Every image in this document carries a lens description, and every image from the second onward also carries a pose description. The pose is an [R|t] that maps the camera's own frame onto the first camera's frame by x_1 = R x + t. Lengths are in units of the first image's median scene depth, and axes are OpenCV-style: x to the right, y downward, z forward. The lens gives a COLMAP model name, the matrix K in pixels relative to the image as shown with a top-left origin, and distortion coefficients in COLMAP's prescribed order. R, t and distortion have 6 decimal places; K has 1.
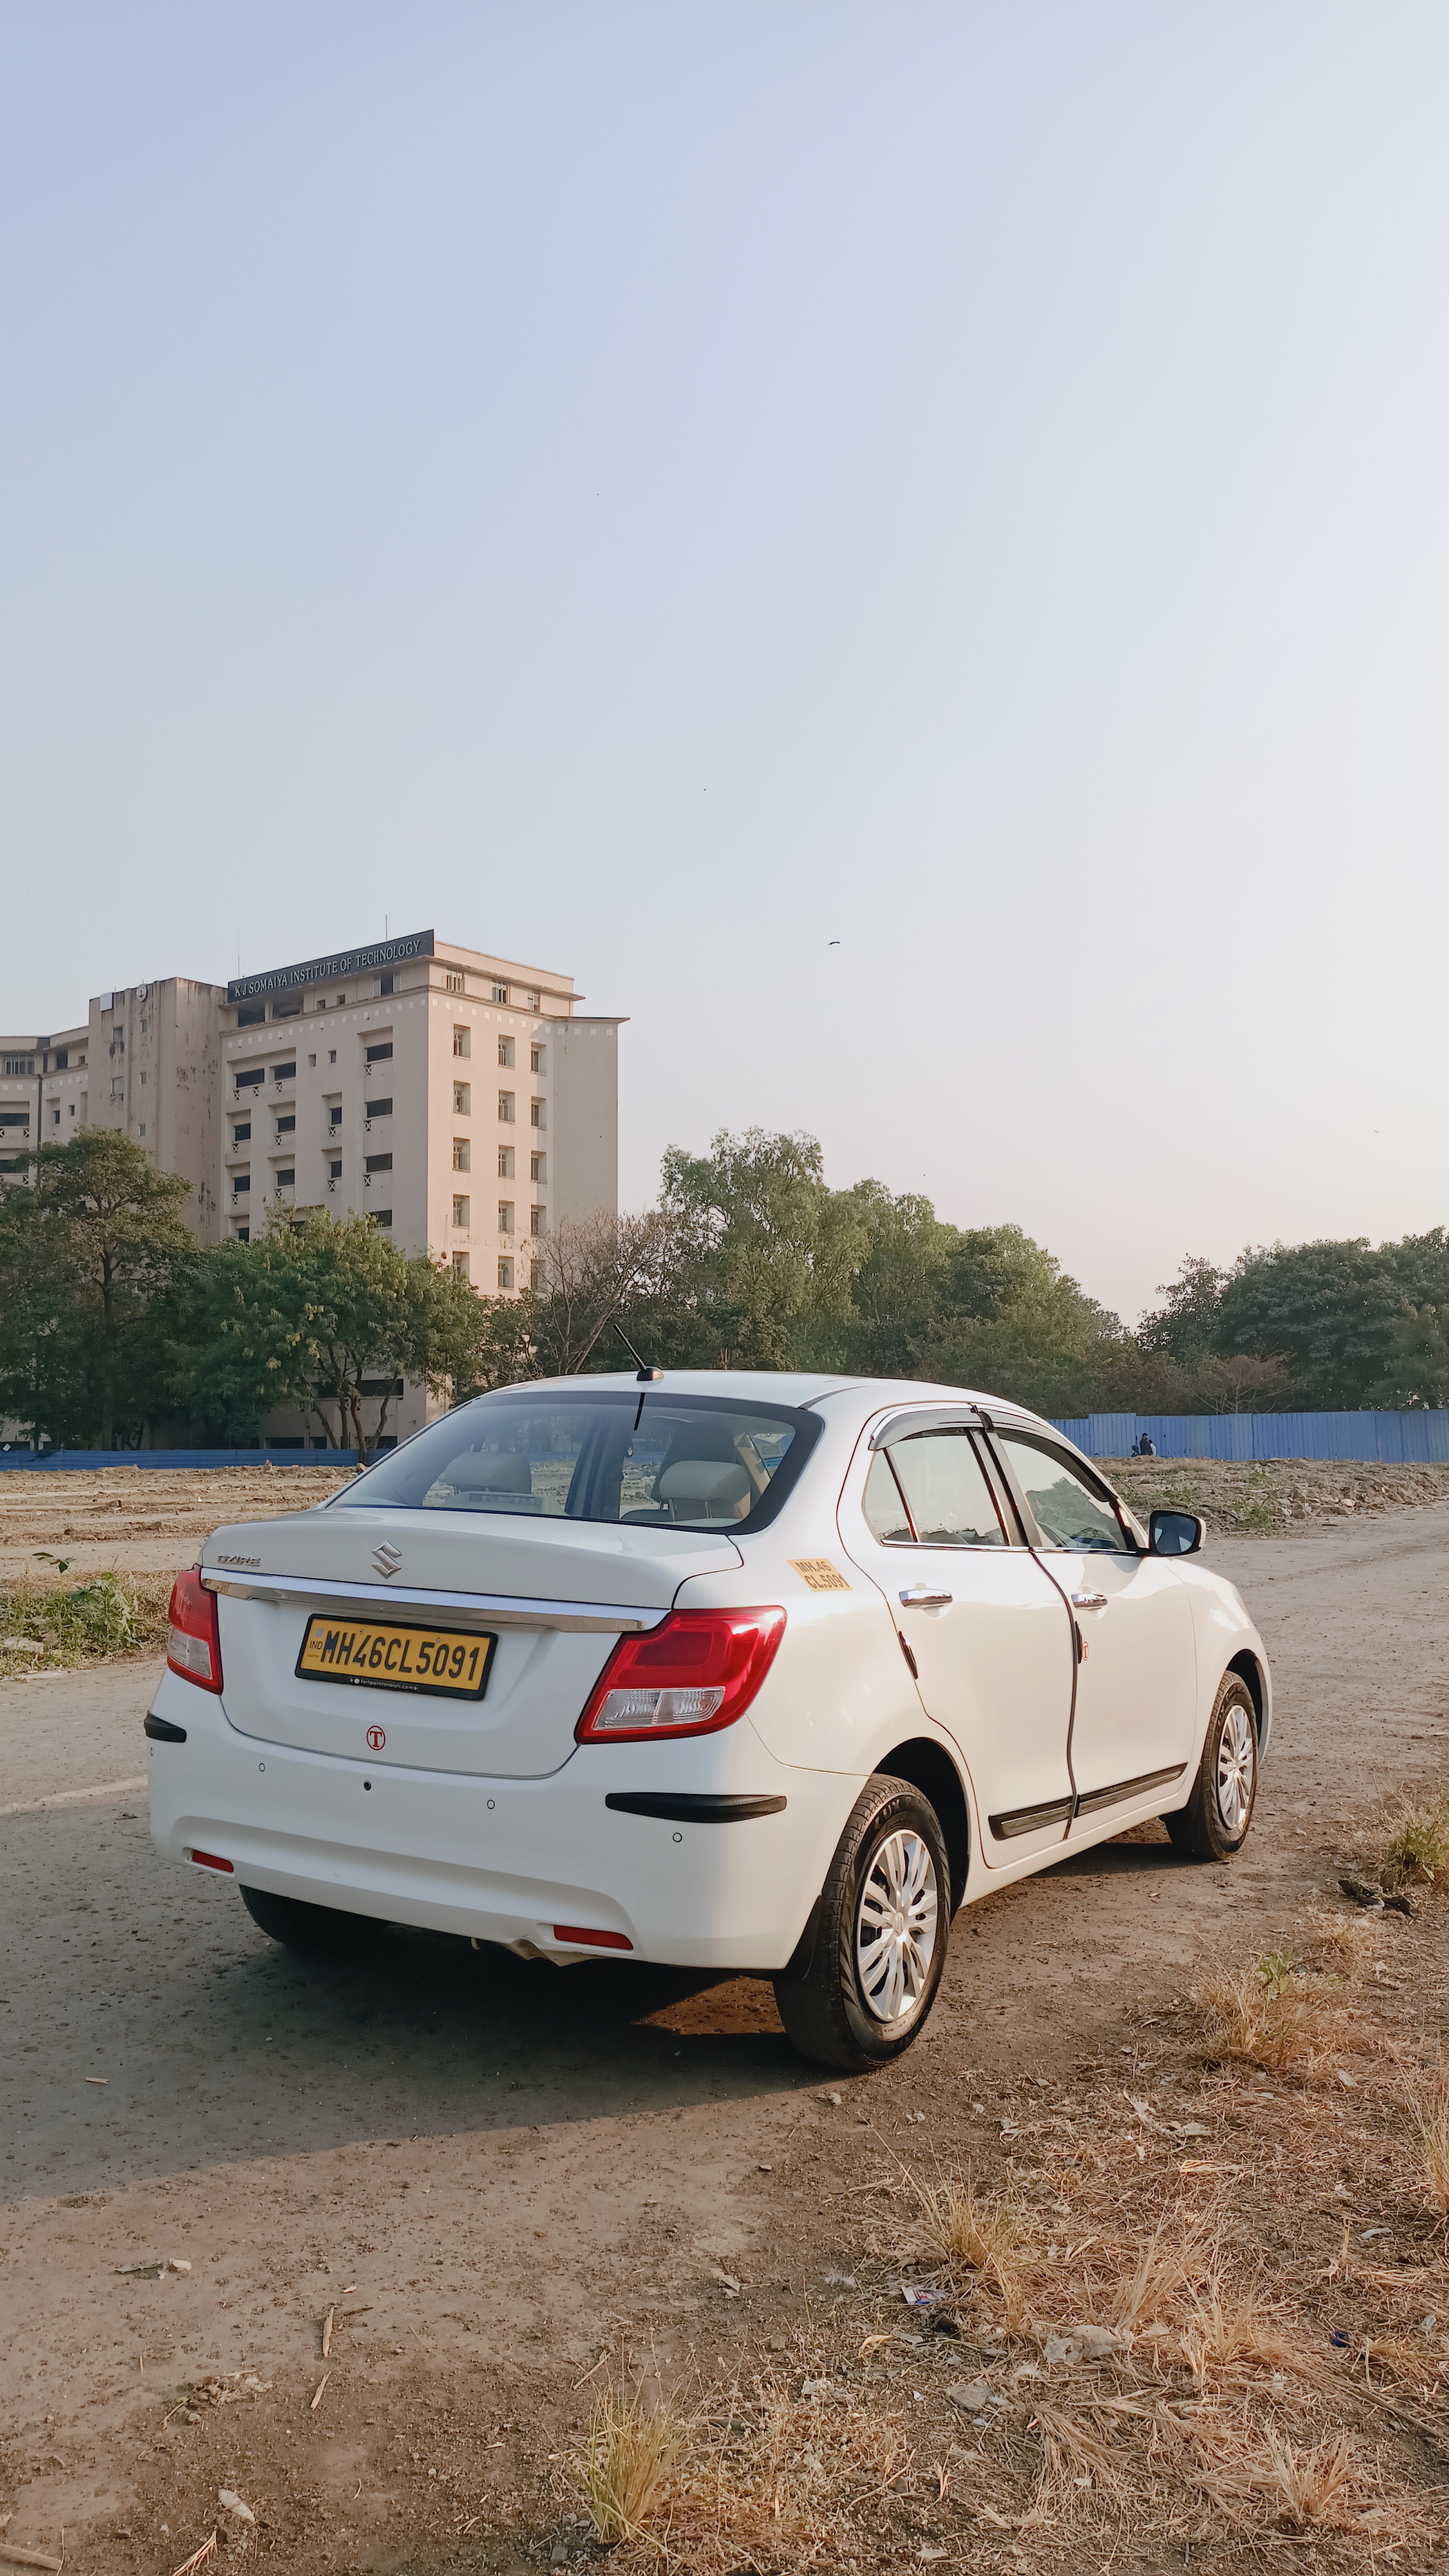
lens RADIAL K [[1927.1, 0, 724.5], [0, 1927.1, 1288.0], [0, 0, 1]] dist [0.105742, -0.172814]
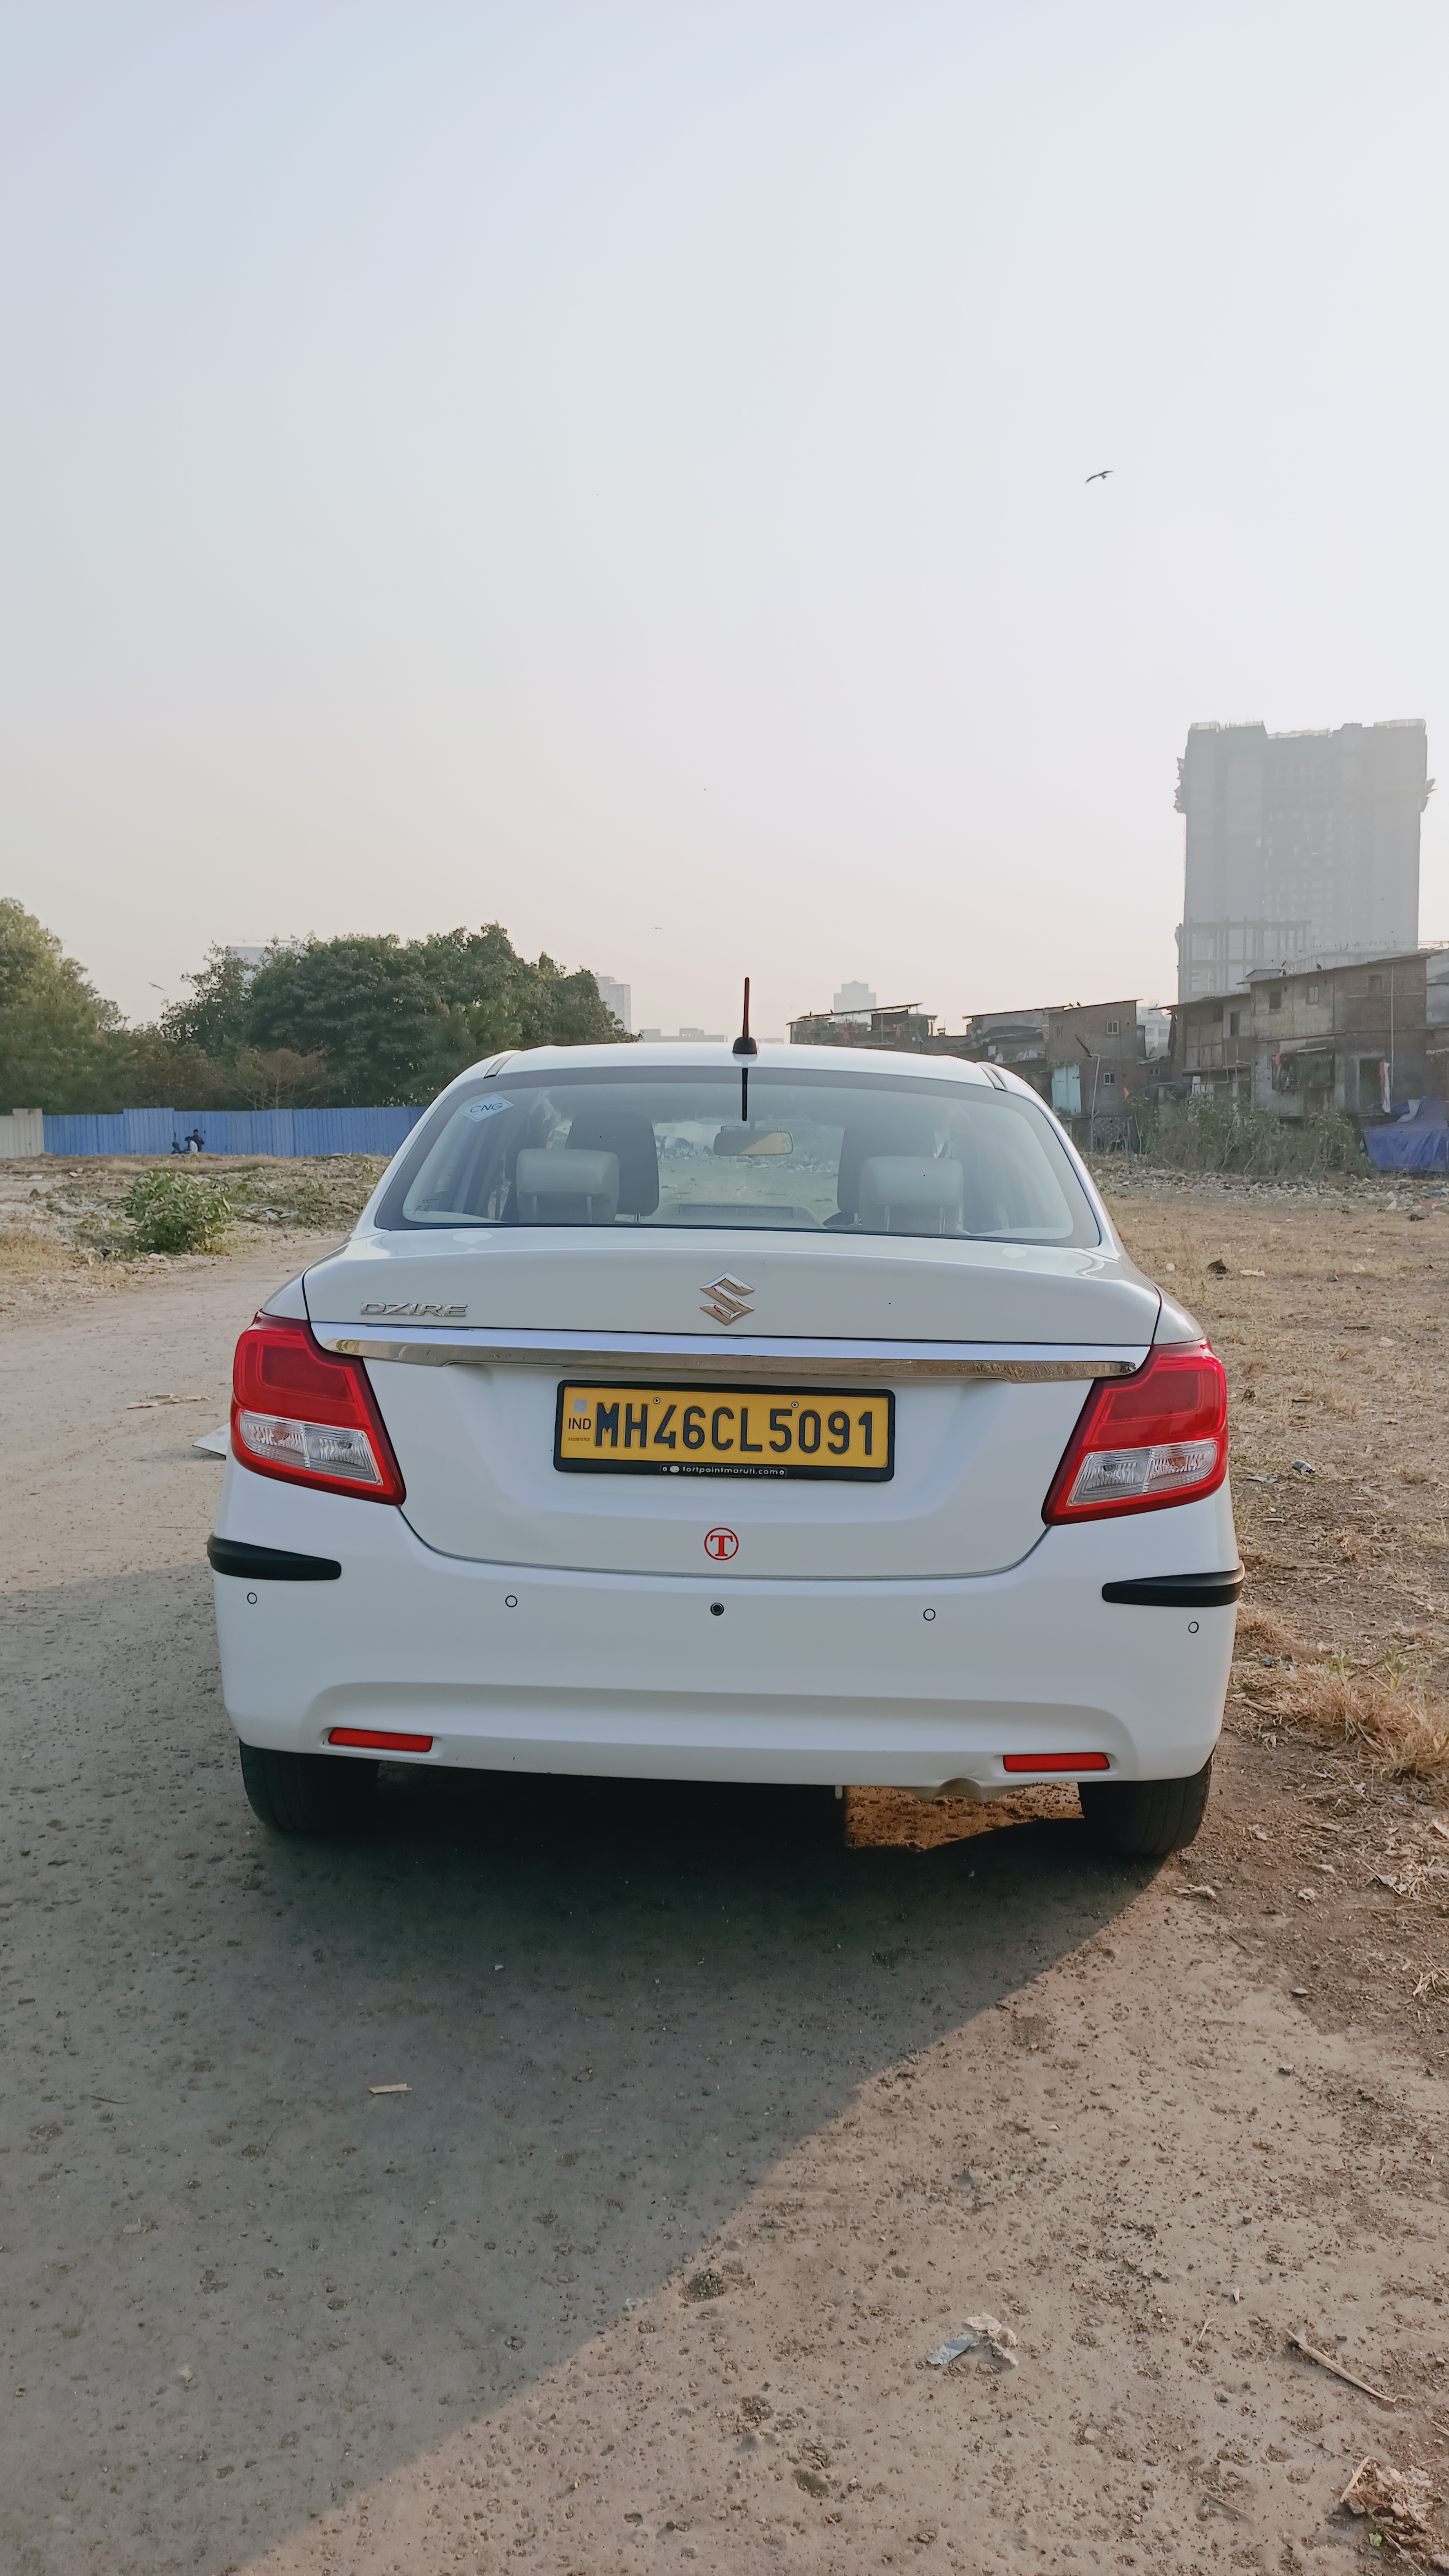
lens RADIAL K [[1927.1, 0, 724.5], [0, 1927.1, 1288.0], [0, 0, 1]] dist [0.105742, -0.172814]
pose [[0.860191, -0.045530, 0.507936, -0.510205], [-0.034052, 0.988656, 0.146288, 0.032260], [-0.508834, -0.143132, 0.848882, 0.388288]]
